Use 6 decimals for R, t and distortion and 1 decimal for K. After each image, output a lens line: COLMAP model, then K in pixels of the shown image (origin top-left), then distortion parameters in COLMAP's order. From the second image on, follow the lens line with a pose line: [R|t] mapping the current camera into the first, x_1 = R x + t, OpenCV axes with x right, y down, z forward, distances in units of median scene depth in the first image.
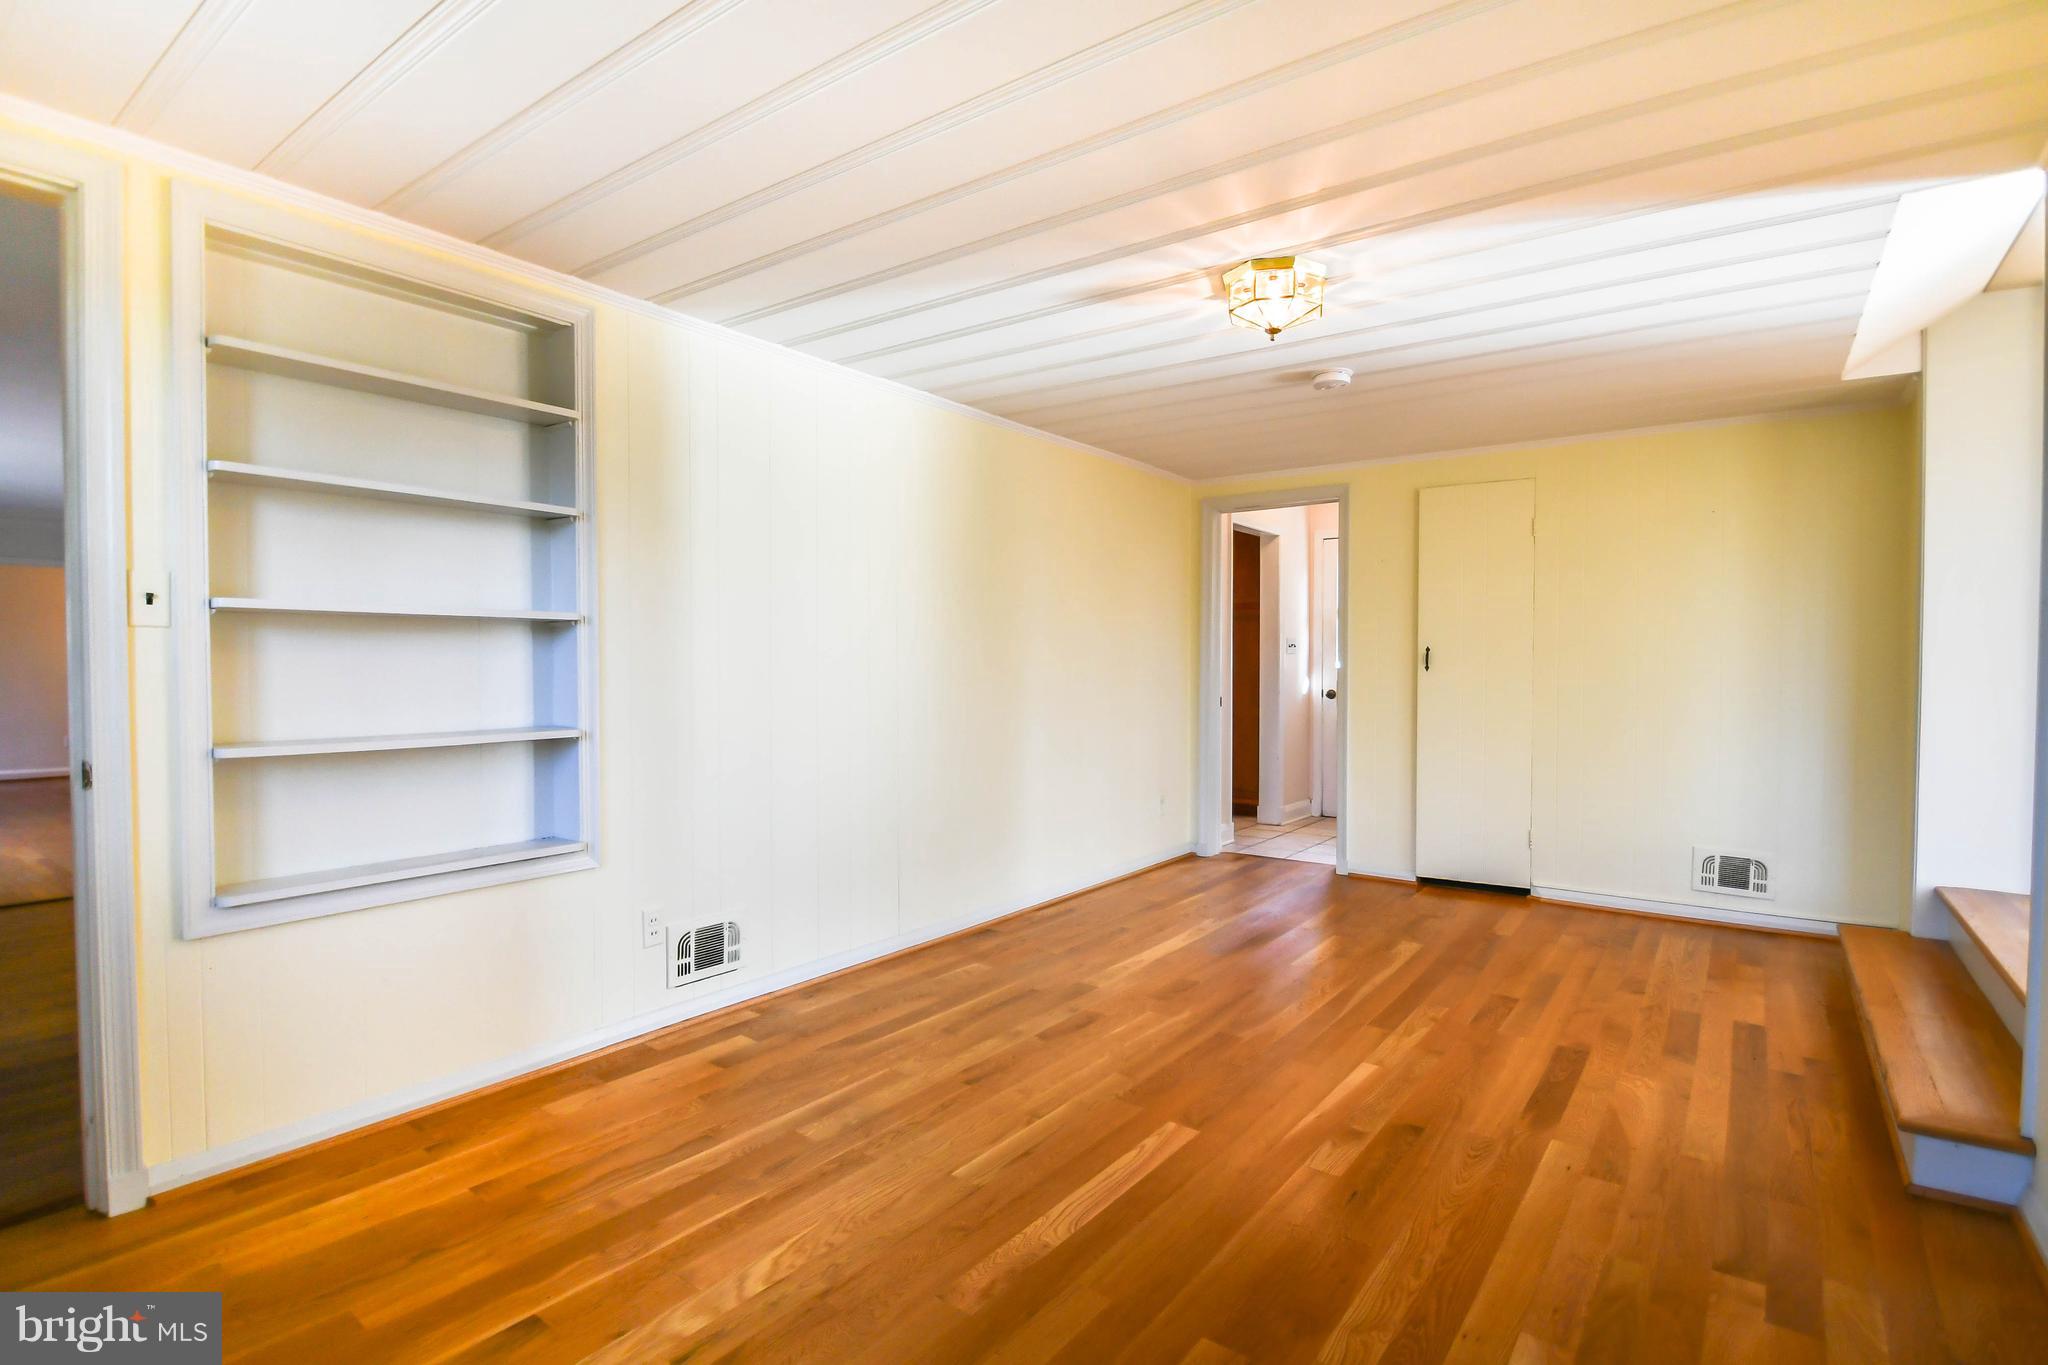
lens RADIAL K [[983.3, 0, 1004.7], [0, 983.3, 685.8], [0, 0, 1]] dist [-0.000942, -0.009169]
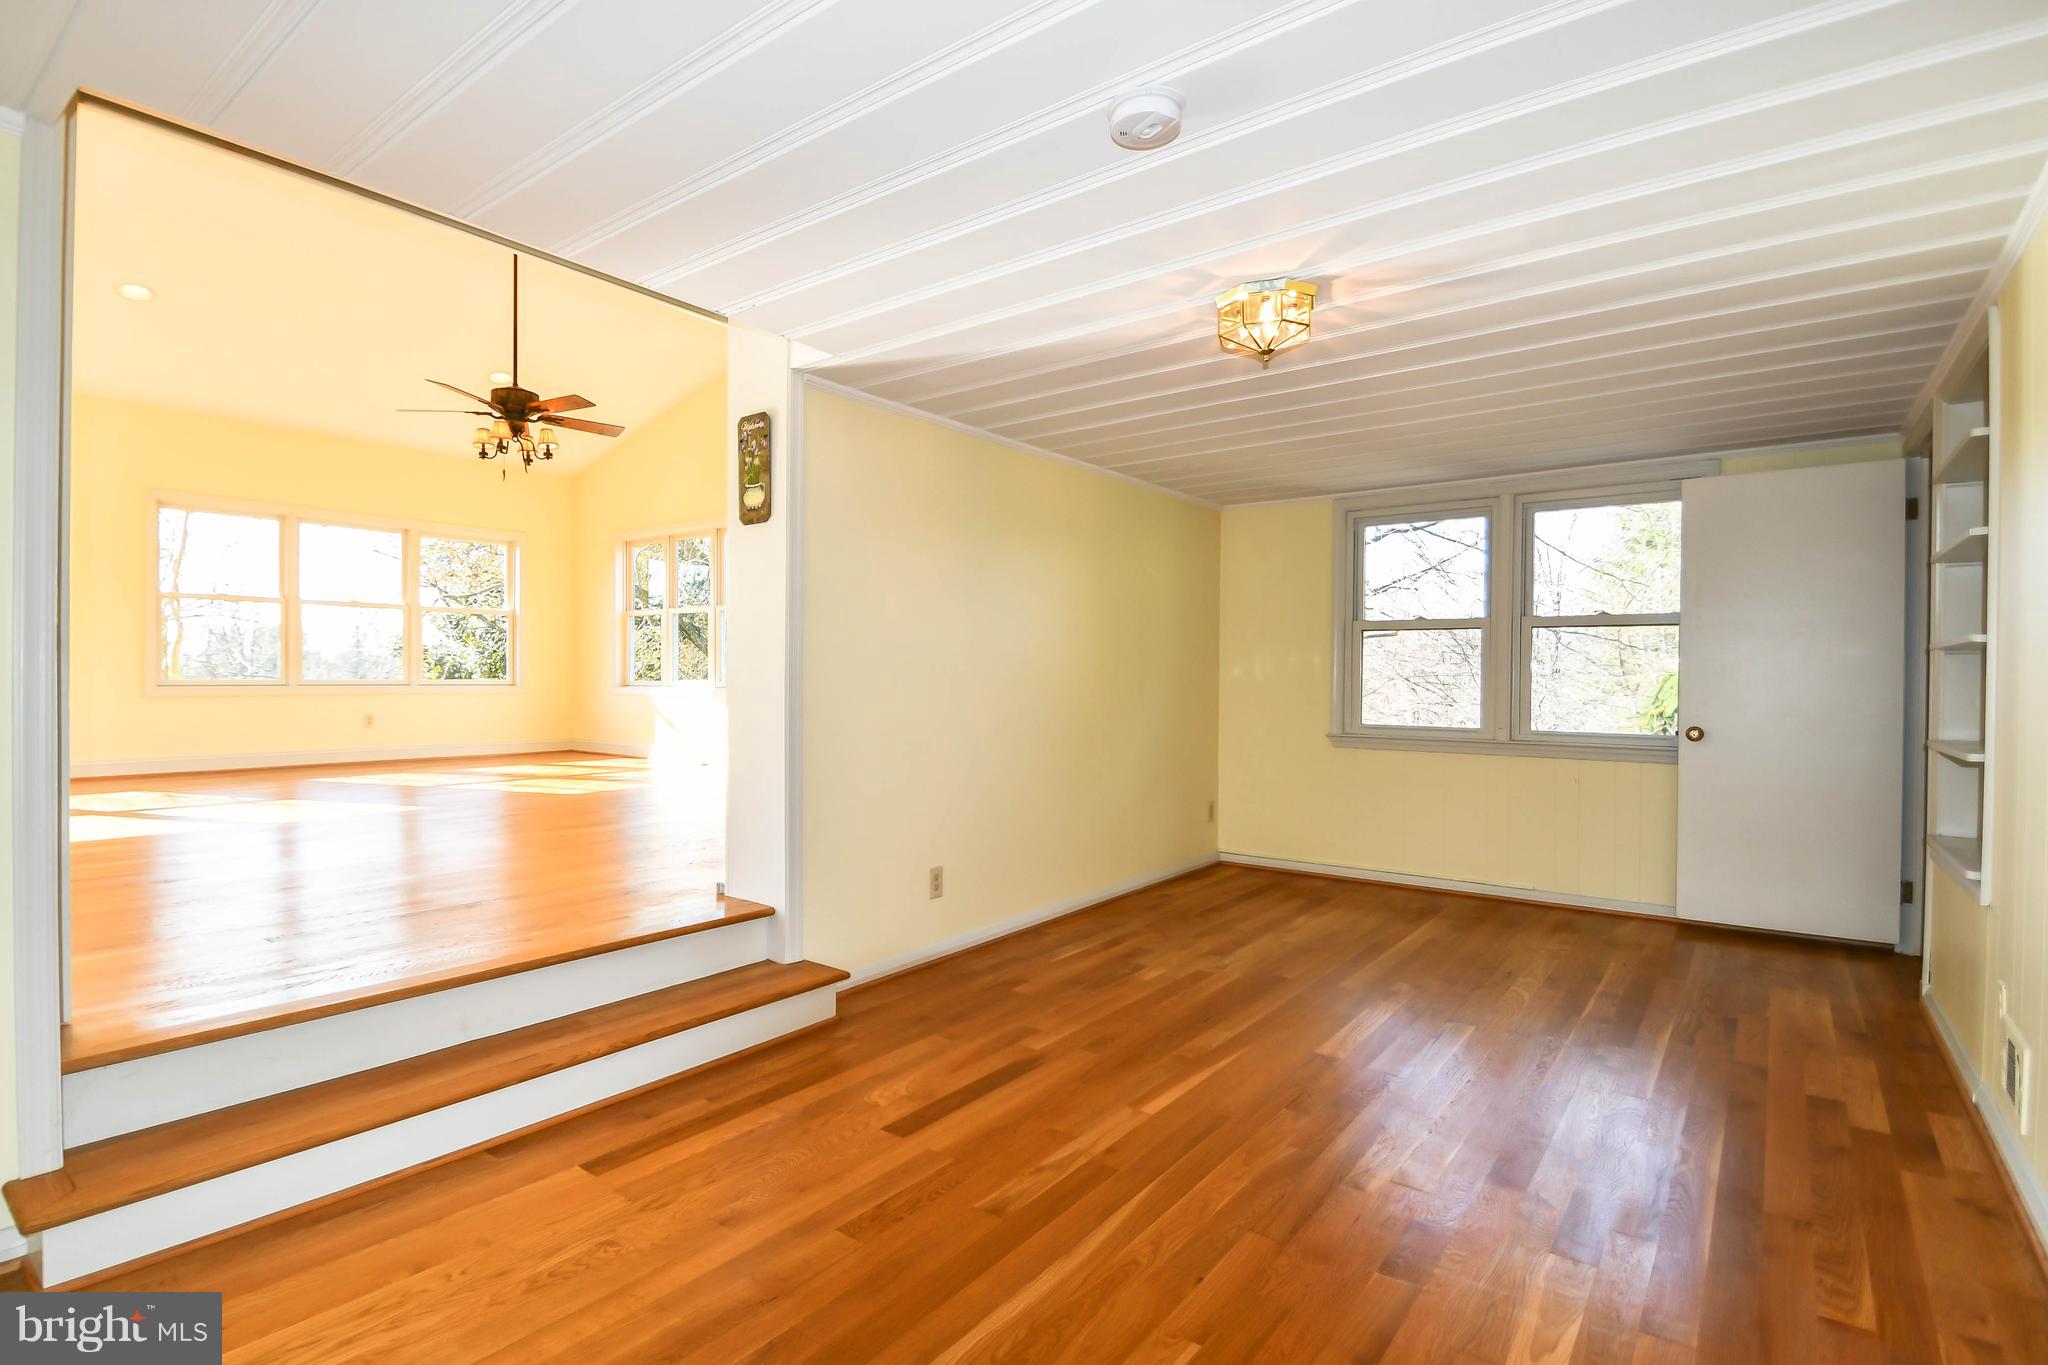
lens RADIAL K [[983.3, 0, 1004.7], [0, 983.3, 685.8], [0, 0, 1]] dist [-0.000942, -0.009169]
pose [[-0.999898, -0.011895, 0.007914, 0.510678], [-0.011606, 0.999300, 0.035576, -0.046217], [-0.008331, 0.035481, -0.999336, 1.940408]]
